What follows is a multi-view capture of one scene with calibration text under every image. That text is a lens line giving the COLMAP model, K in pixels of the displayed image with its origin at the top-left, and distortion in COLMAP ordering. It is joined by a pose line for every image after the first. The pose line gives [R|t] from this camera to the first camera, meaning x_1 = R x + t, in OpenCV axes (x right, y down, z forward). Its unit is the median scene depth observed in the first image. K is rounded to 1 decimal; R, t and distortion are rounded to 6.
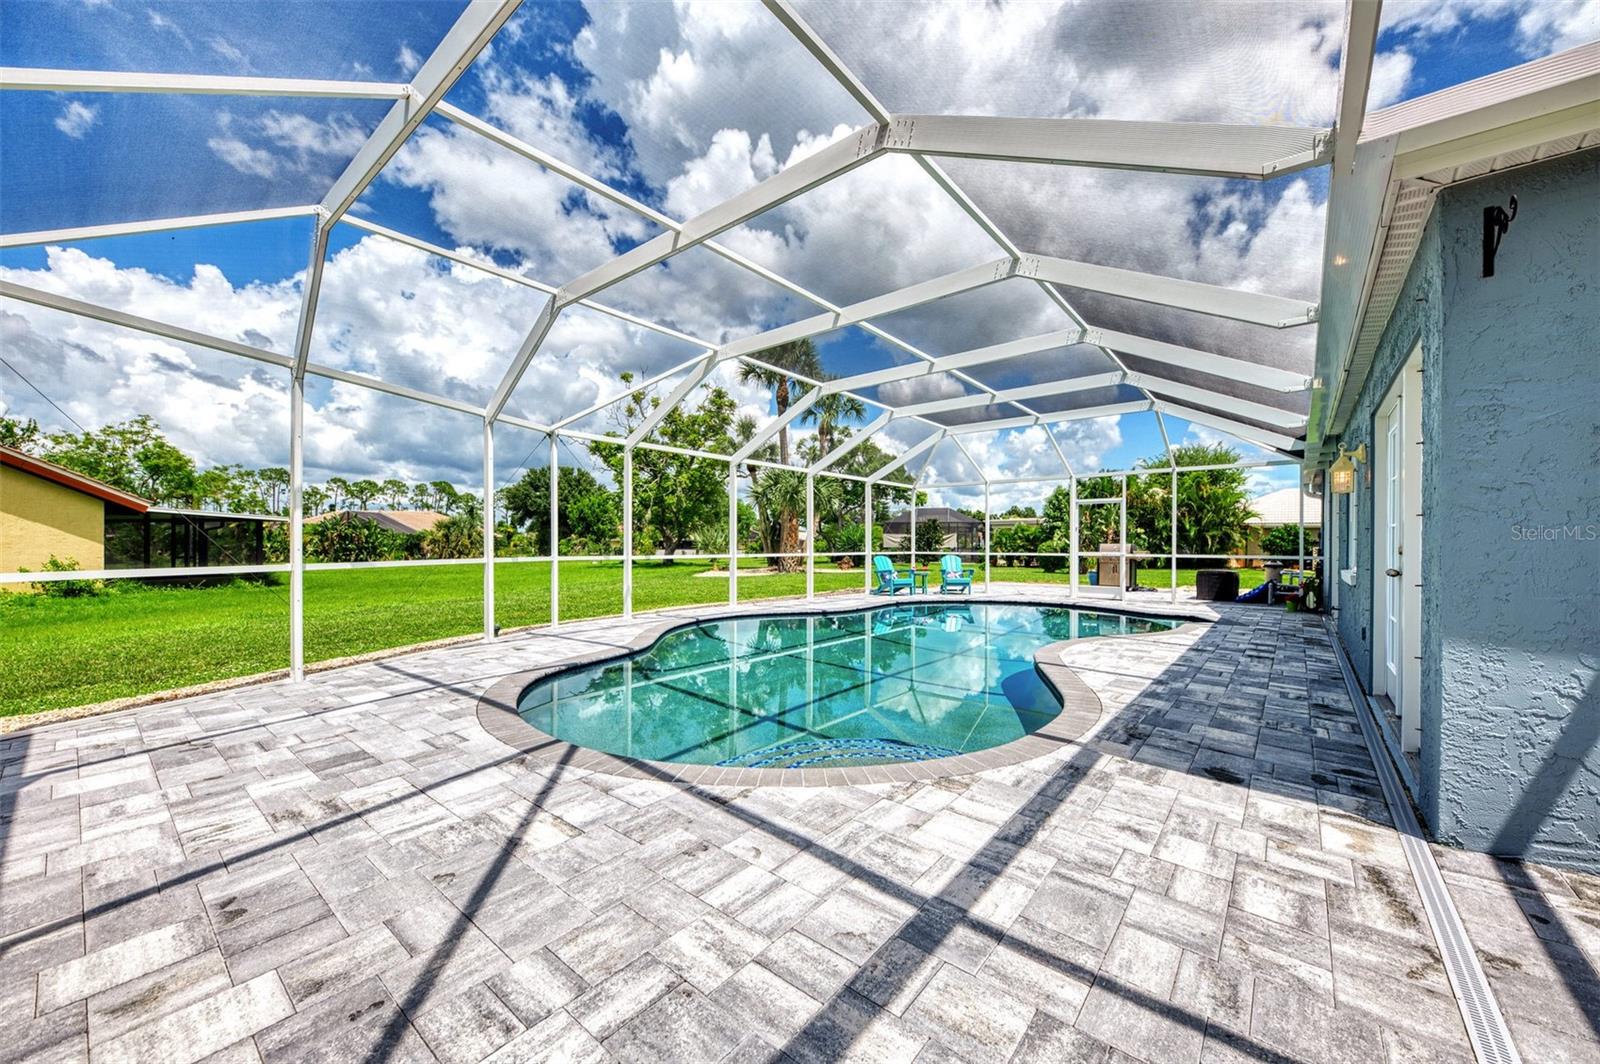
lens RADIAL K [[605.3, 0, 806.6], [0, 605.3, 543.2], [0, 0, 1]] dist [0.001509, -0.000409]
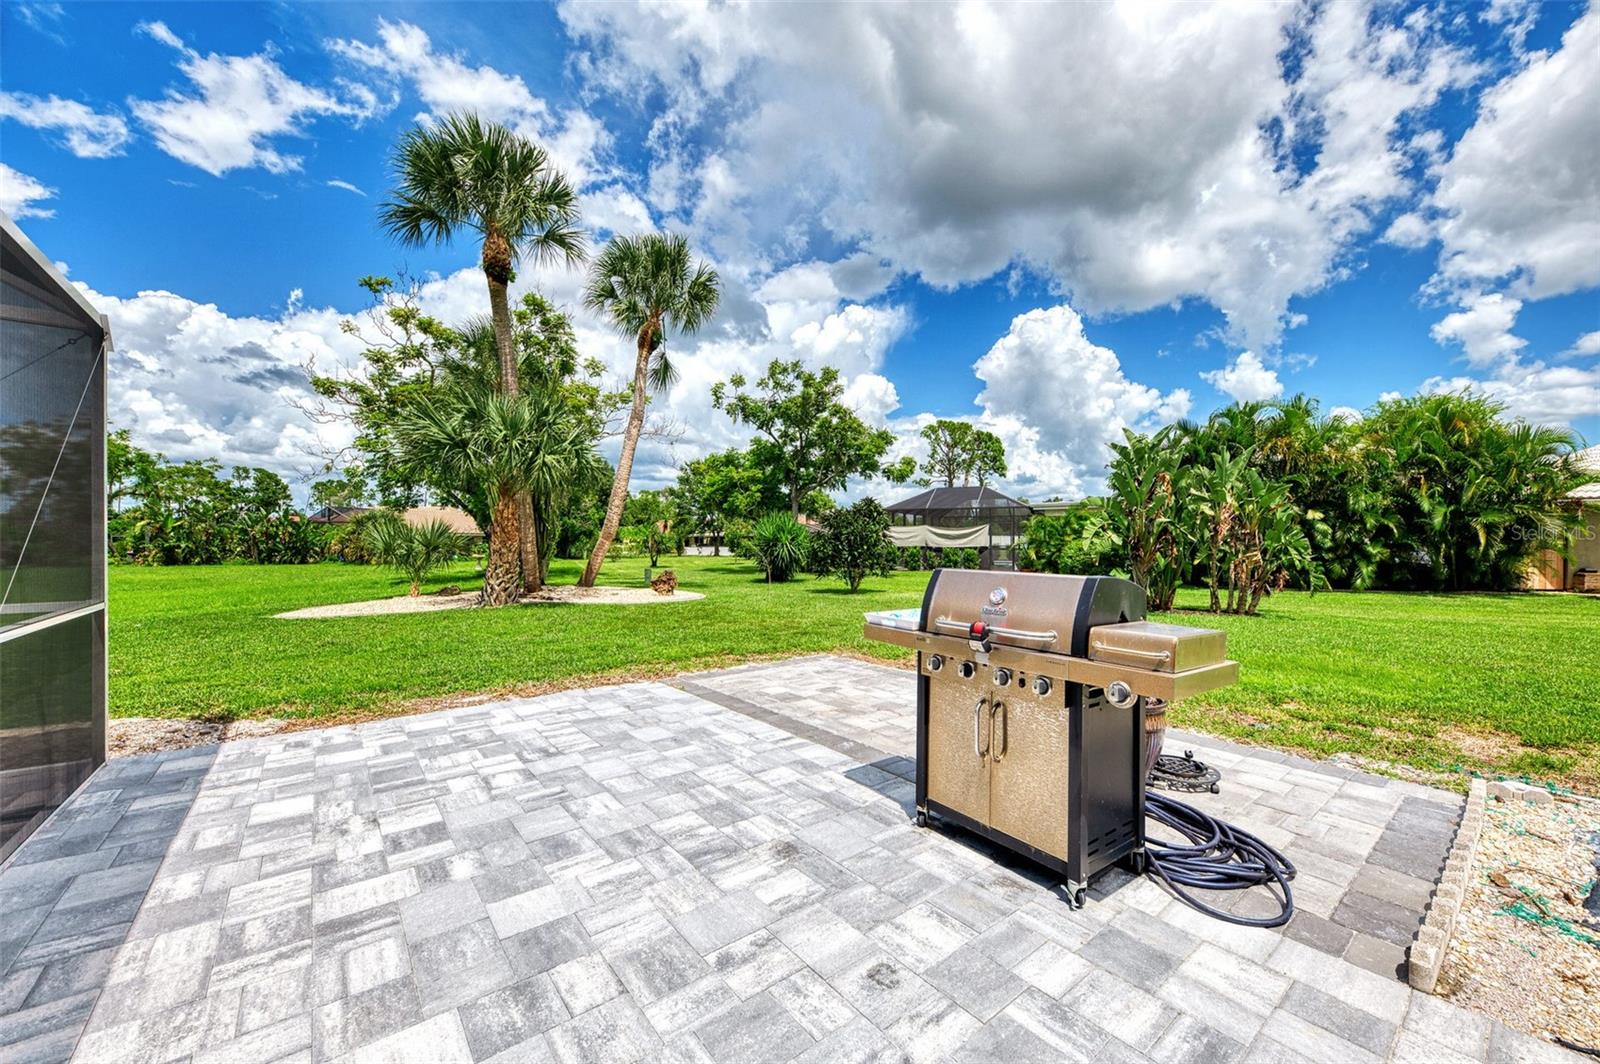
lens RADIAL K [[605.3, 0, 815.6], [0, 605.3, 538.6], [0, 0, 1]] dist [0.001509, -0.000409]
pose [[0.977919, -0.005323, -0.208918, 2.896203], [0.005619, 0.999984, 0.000823, -0.047709], [0.208910, -0.001979, 0.977933, 4.850128]]
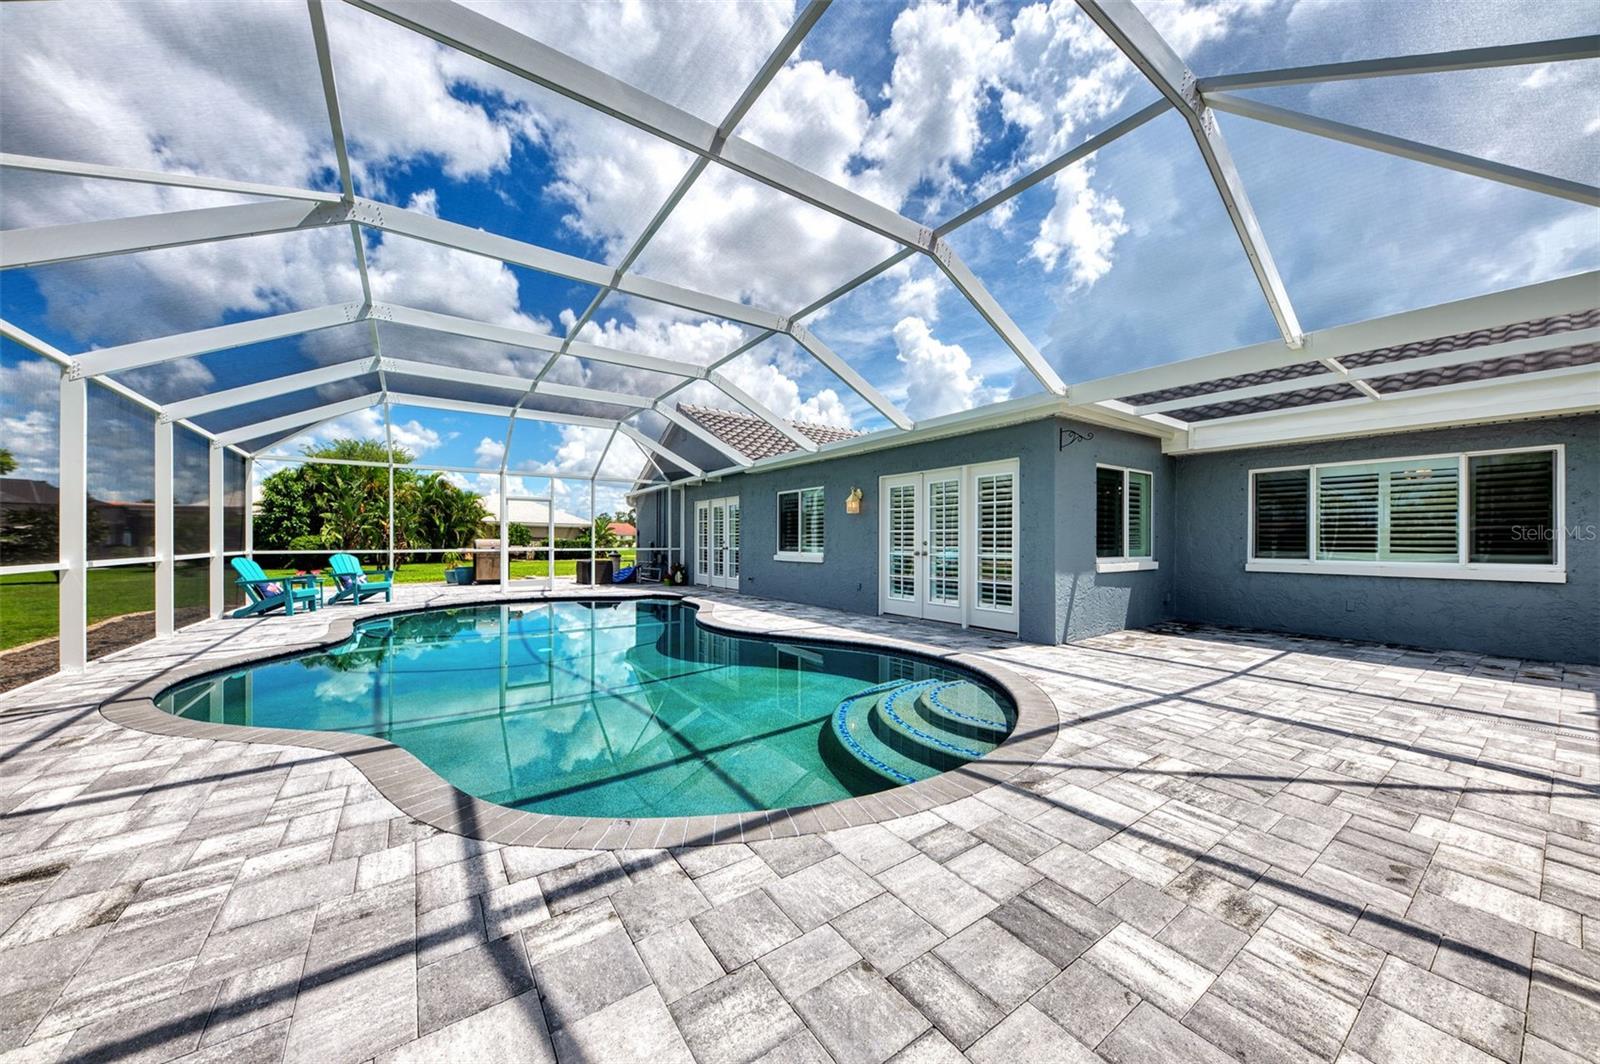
lens RADIAL K [[552.5, 0, 814.0], [0, 552.5, 539.1], [0, 0, 1]] dist [-0.011586, -0.000094]
pose [[0.262275, -0.000979, 0.964993, -1.508011], [-0.001858, 0.999997, 0.001520, -0.004495], [-0.964991, -0.002192, 0.262273, 1.224208]]
